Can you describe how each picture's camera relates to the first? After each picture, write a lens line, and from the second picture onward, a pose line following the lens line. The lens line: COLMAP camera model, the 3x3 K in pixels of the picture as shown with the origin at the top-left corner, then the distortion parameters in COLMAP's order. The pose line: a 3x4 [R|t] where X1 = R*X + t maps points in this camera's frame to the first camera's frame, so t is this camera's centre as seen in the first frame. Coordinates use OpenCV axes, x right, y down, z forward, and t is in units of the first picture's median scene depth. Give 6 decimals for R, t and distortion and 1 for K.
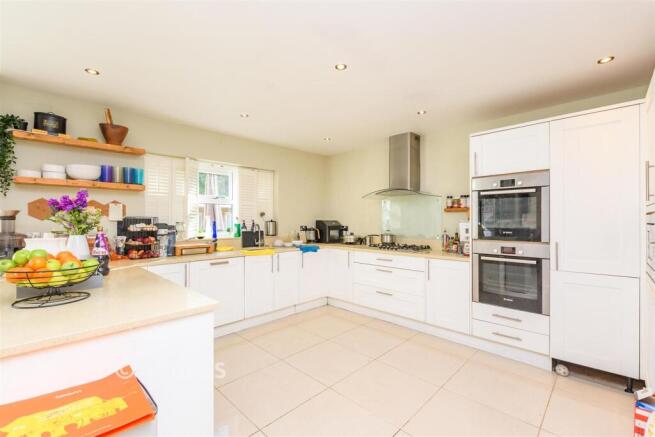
lens RADIAL K [[284.9, 0, 327.3], [0, 284.9, 221.5], [0, 0, 1]] dist [0.000289, -0.000319]
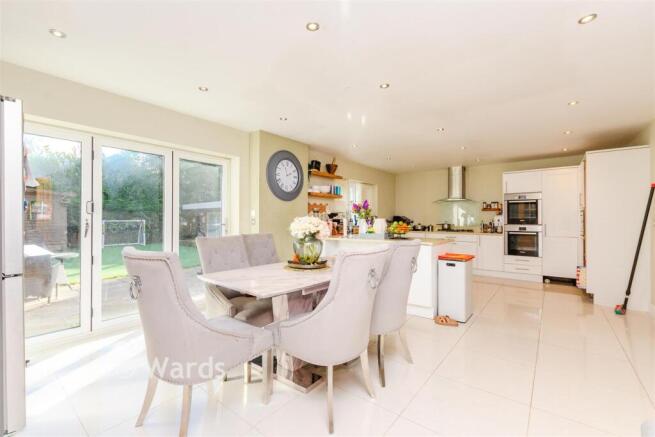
lens RADIAL K [[284.9, 0, 327.6], [0, 284.9, 217.7], [0, 0, 1]] dist [0.000289, -0.000319]
pose [[0.991815, 0.001846, 0.127670, -1.008027], [-0.000820, 0.999967, -0.008092, 0.033324], [-0.127680, 0.007921, 0.991784, -0.863031]]
